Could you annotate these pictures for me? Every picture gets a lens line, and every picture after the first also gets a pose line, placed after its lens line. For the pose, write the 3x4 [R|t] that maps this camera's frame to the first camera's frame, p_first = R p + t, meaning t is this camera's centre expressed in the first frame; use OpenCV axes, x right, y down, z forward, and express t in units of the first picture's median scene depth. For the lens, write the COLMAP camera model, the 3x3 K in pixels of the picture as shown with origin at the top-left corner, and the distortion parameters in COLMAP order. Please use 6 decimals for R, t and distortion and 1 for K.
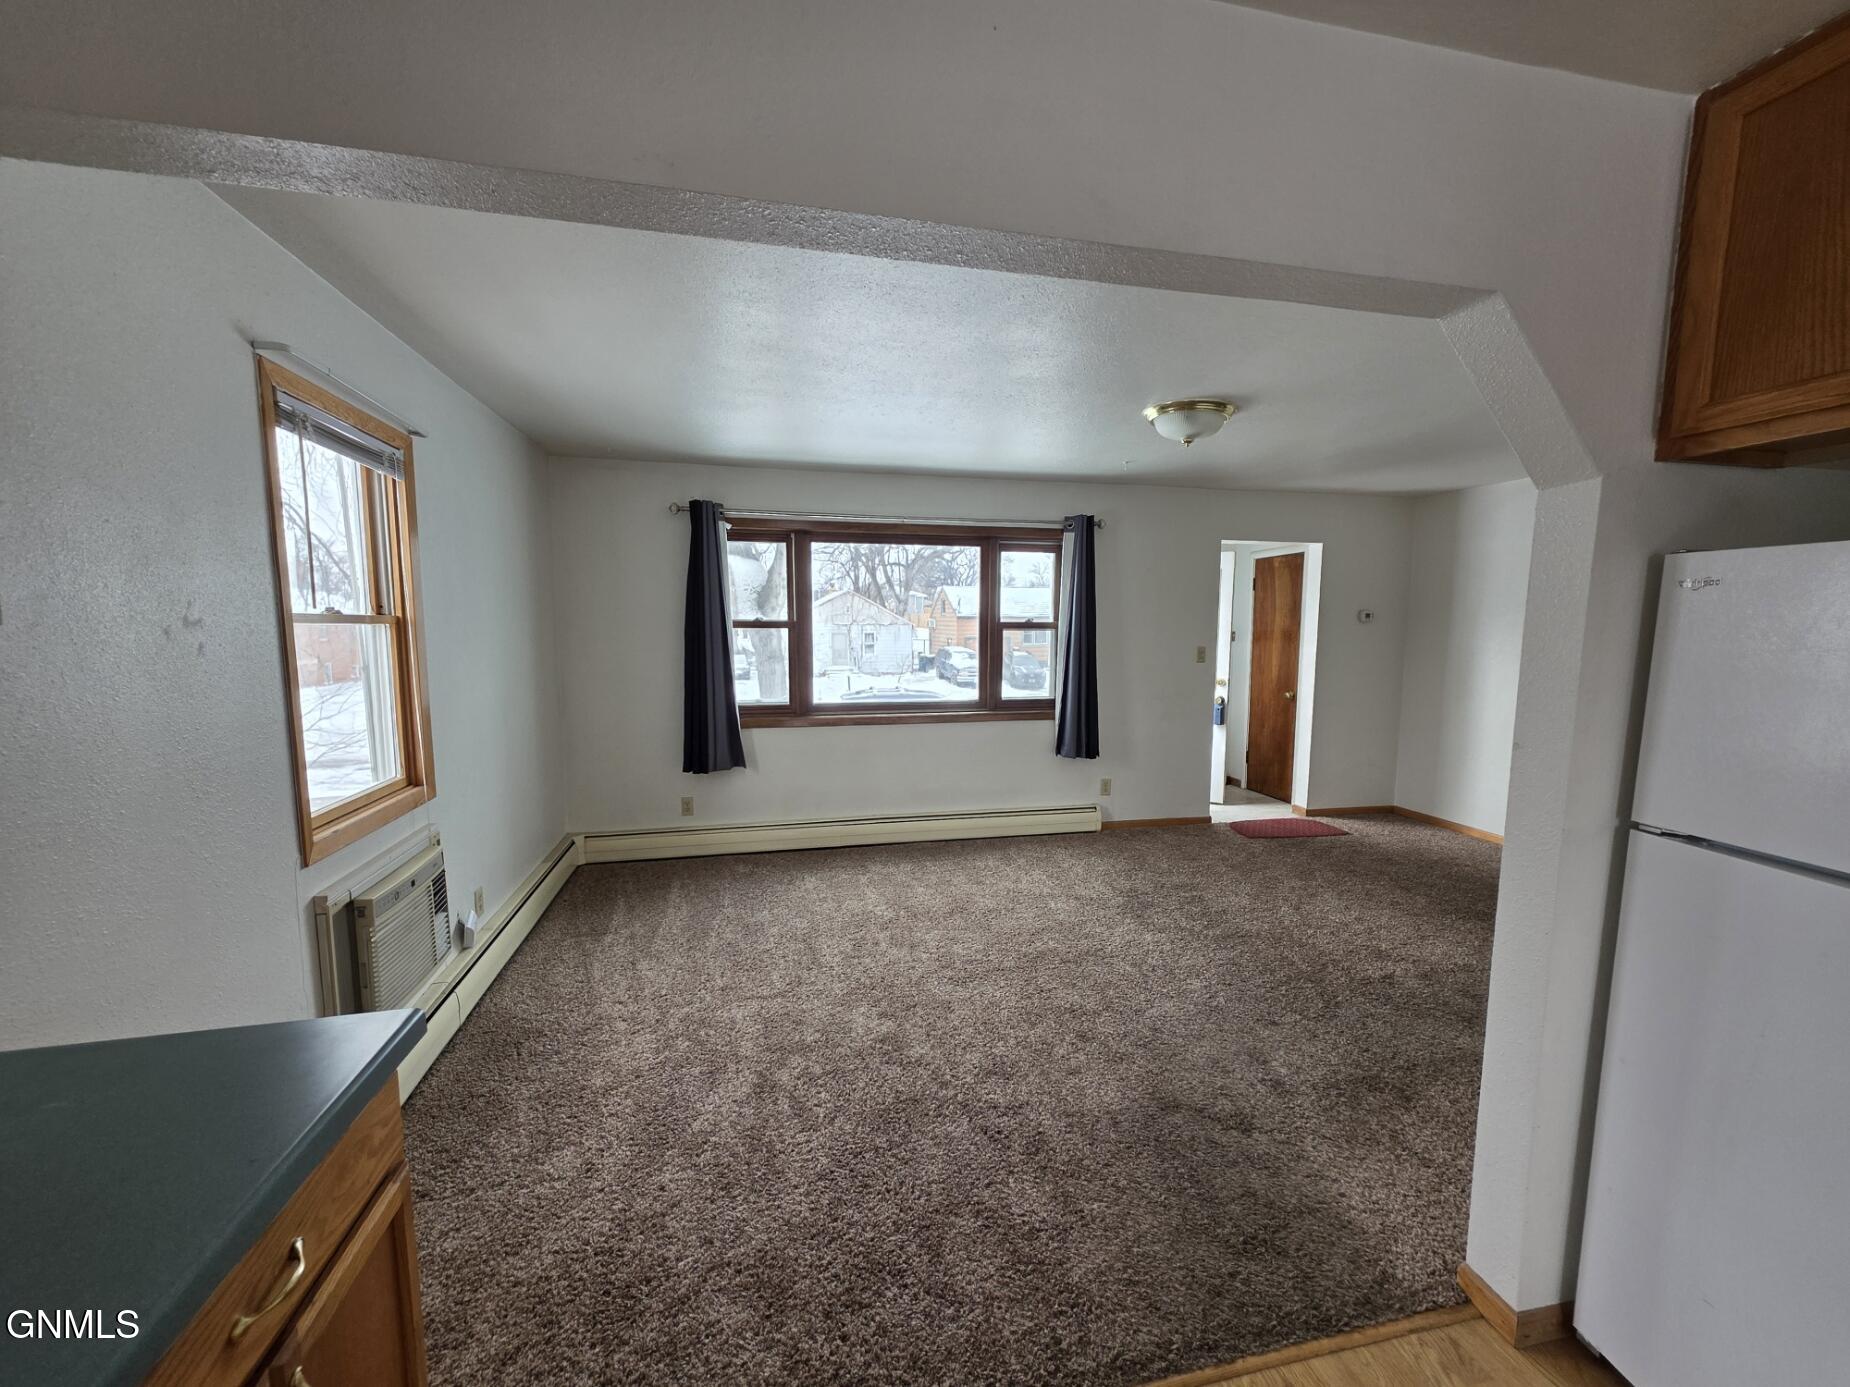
lens RADIAL K [[734.7, 0, 908.4], [0, 734.7, 701.0], [0, 0, 1]] dist [0.002970, 0.000676]
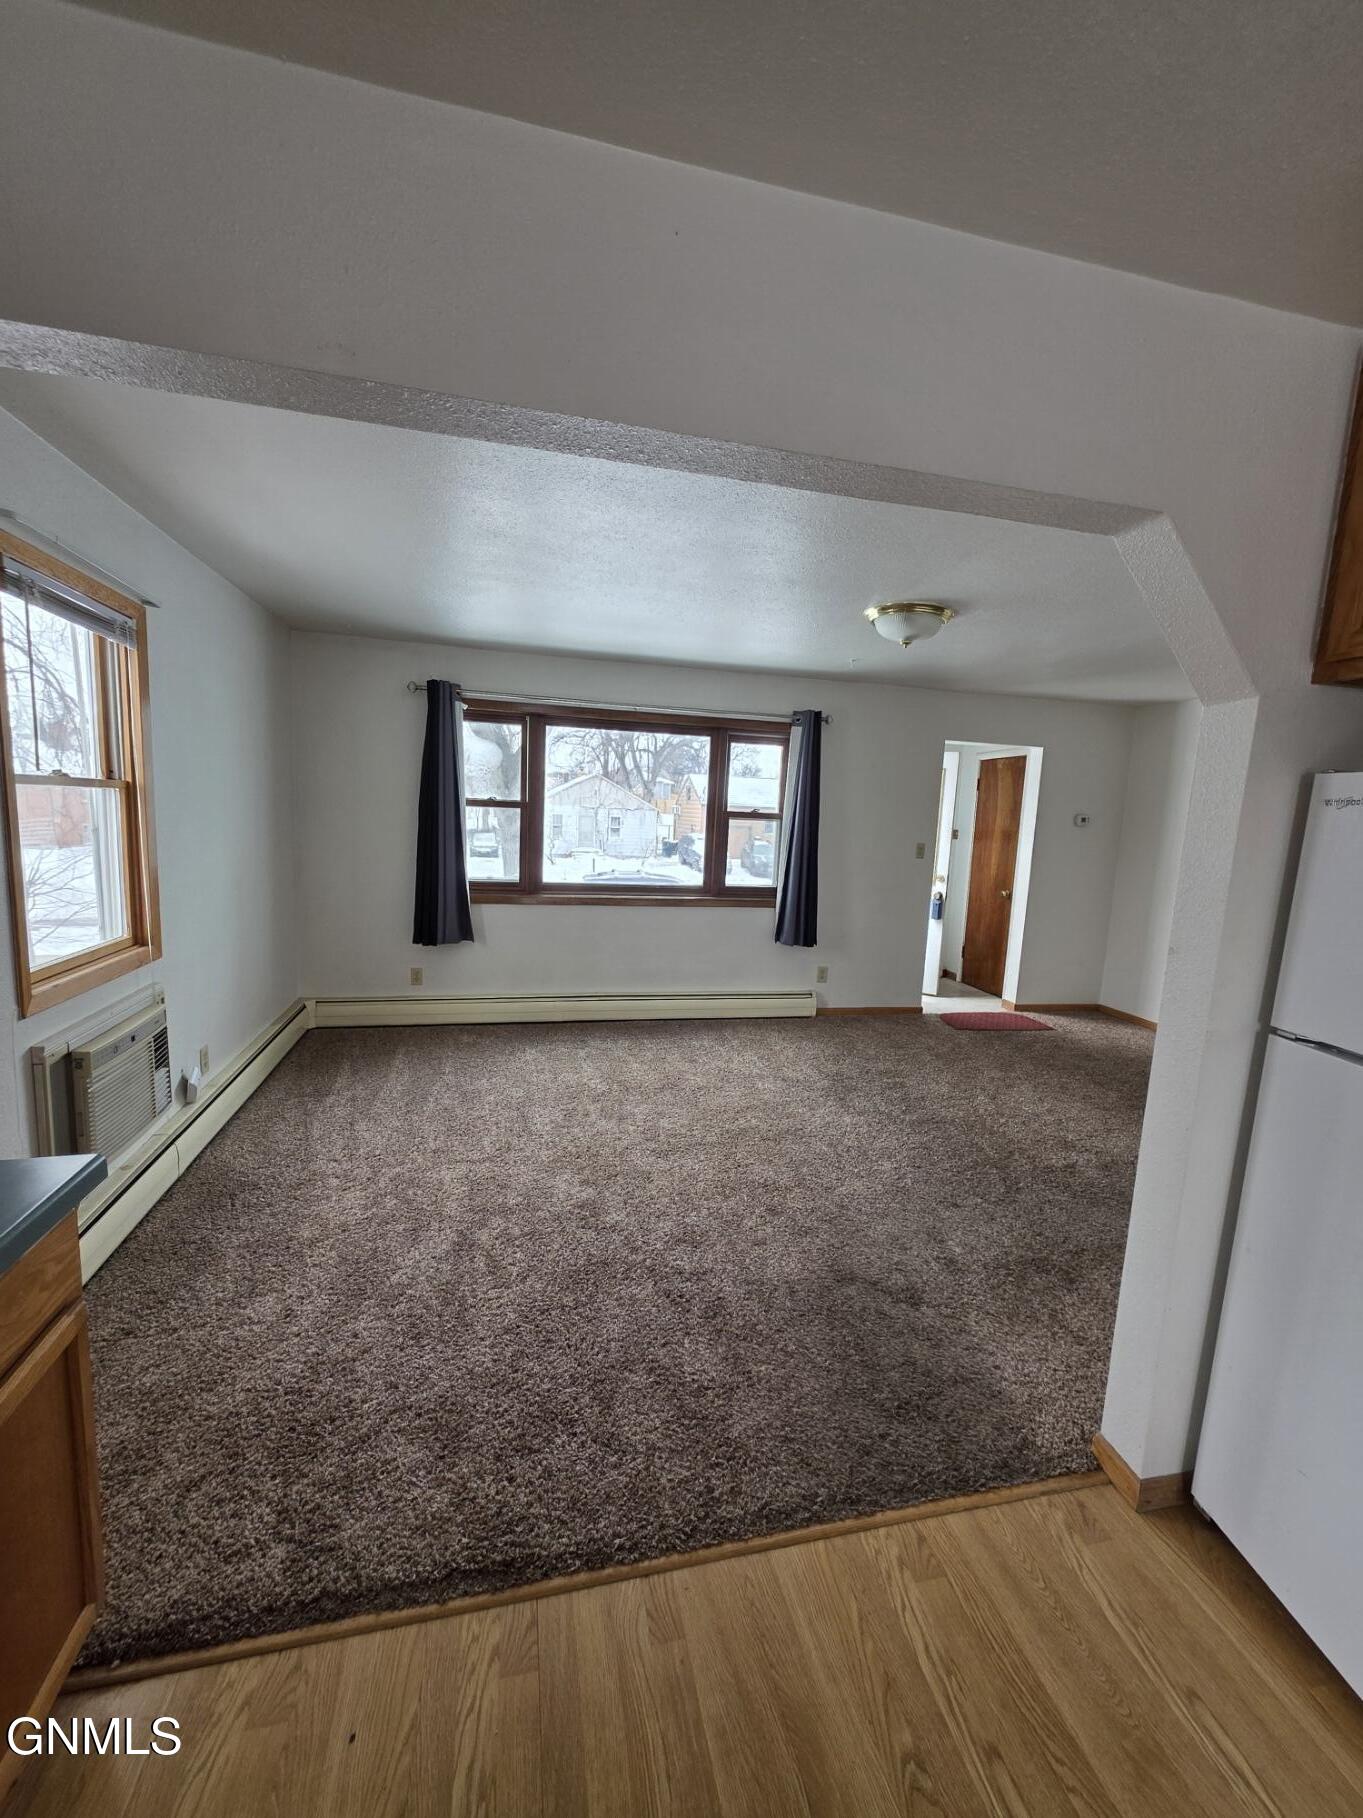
lens RADIAL K [[722.0, 0, 701.3], [0, 722.0, 901.6], [0, 0, 1]] dist [0.002970, 0.000676]
pose [[0.999126, 0.041738, 0.002074, 0.120631], [-0.041775, 0.998856, 0.023259, -0.003669], [-0.001101, -0.023325, 0.999727, -0.020850]]
